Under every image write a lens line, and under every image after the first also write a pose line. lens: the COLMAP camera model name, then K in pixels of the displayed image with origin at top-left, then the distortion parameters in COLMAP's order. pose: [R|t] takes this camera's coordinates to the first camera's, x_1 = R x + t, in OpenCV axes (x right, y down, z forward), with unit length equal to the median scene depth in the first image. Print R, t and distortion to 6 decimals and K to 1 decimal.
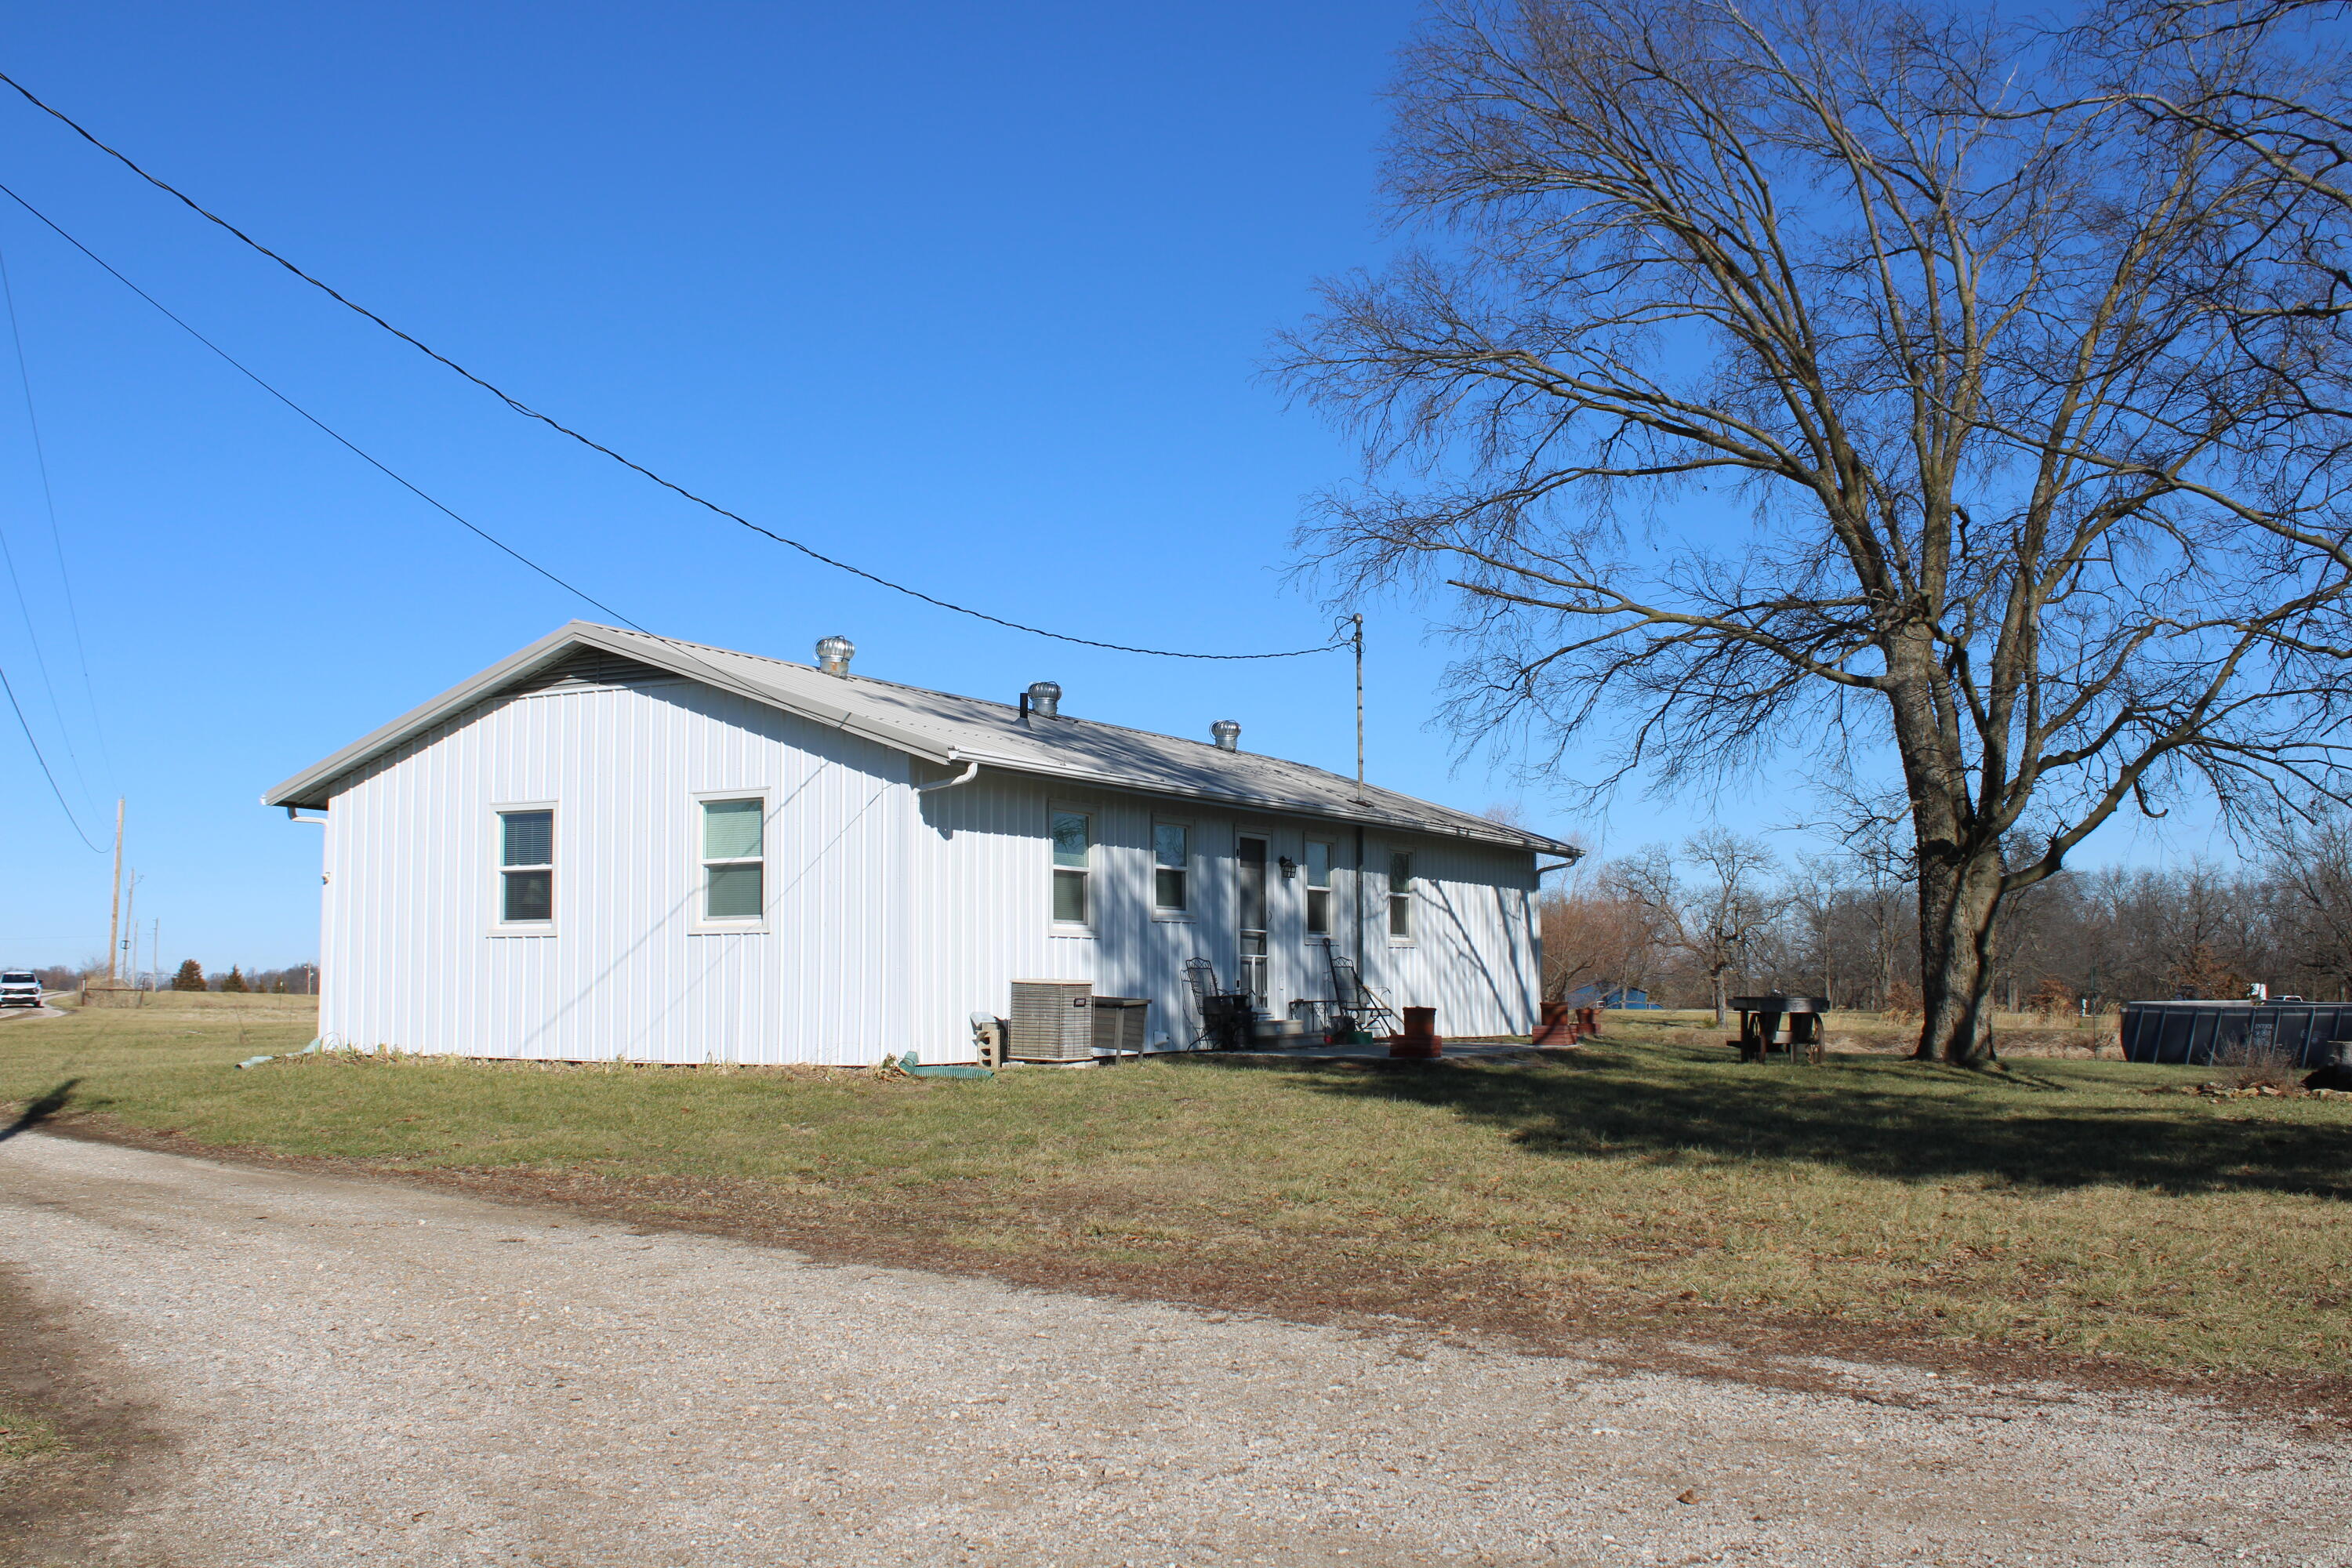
lens RADIAL K [[2412.7, 0, 1176.8], [0, 2412.7, 770.8], [0, 0, 1]] dist [-0.104384, 0.000000]
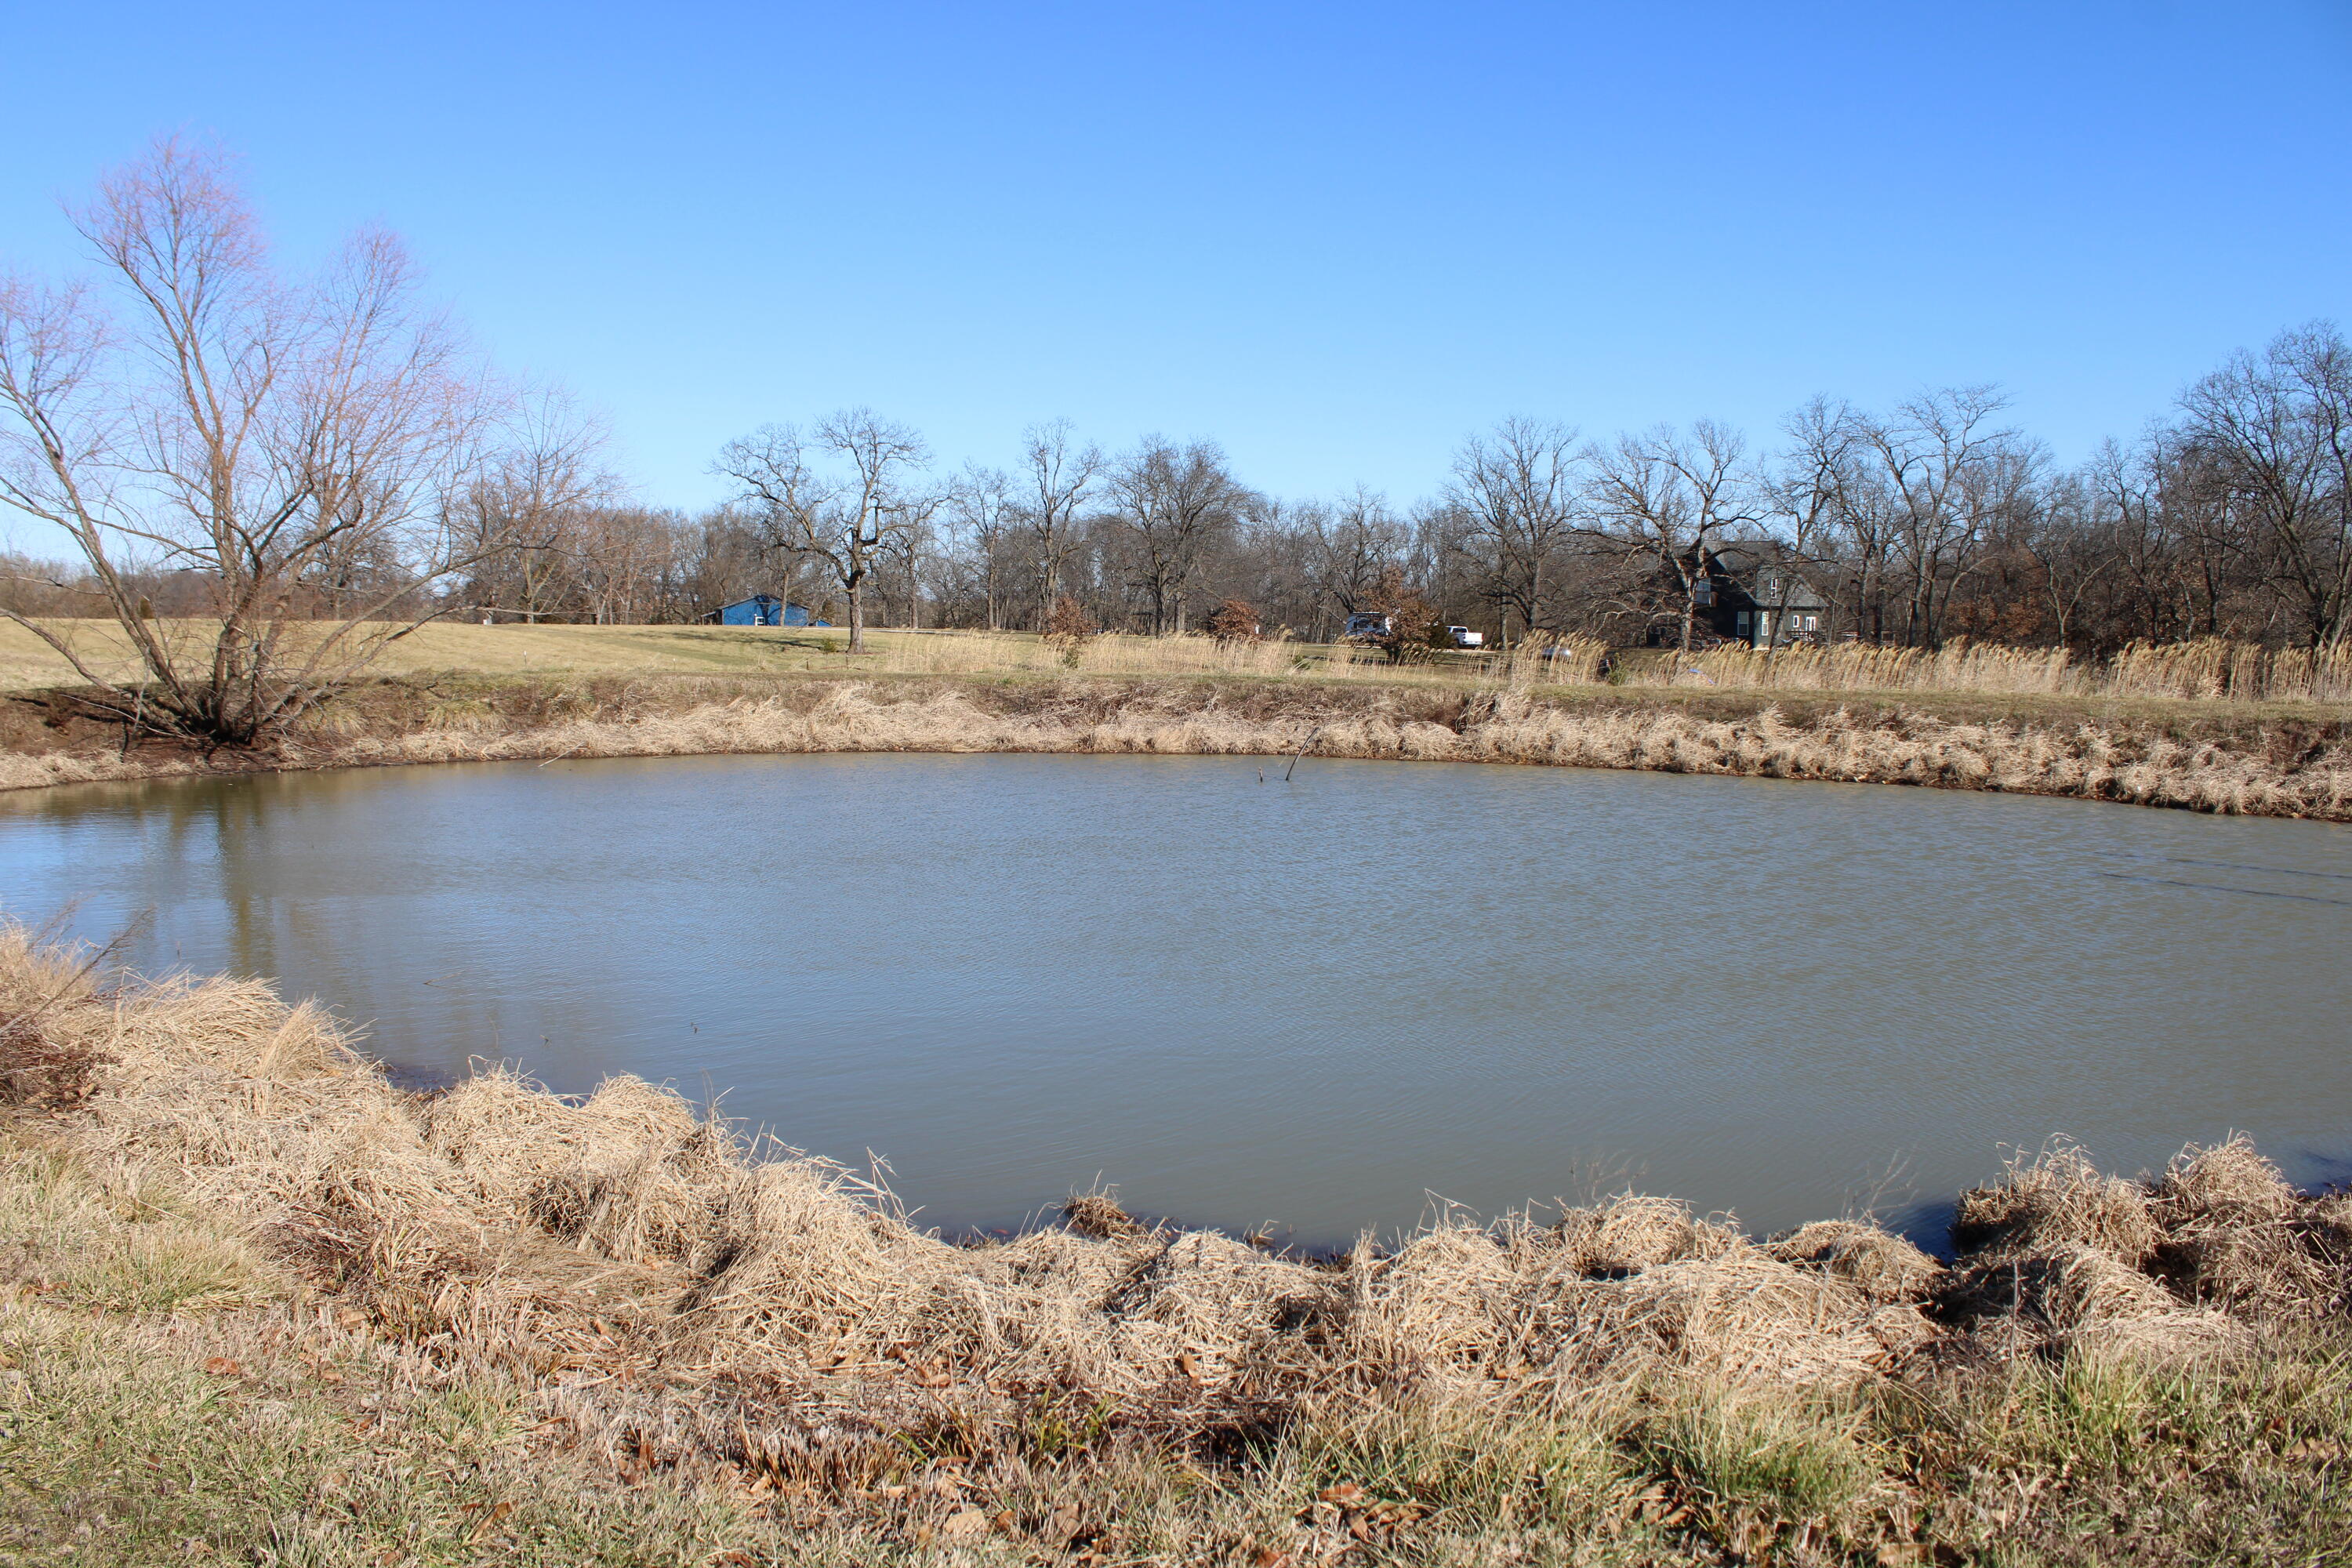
lens RADIAL K [[1949.8, 0, 1173.1], [0, 1949.8, 779.8], [0, 0, 1]] dist [-0.122212, 0.067774]
pose [[0.940151, -0.012418, 0.340533, 0.099120], [-0.048146, 0.984470, 0.168823, 0.031980], [-0.337341, -0.175115, 0.924952, 0.326077]]
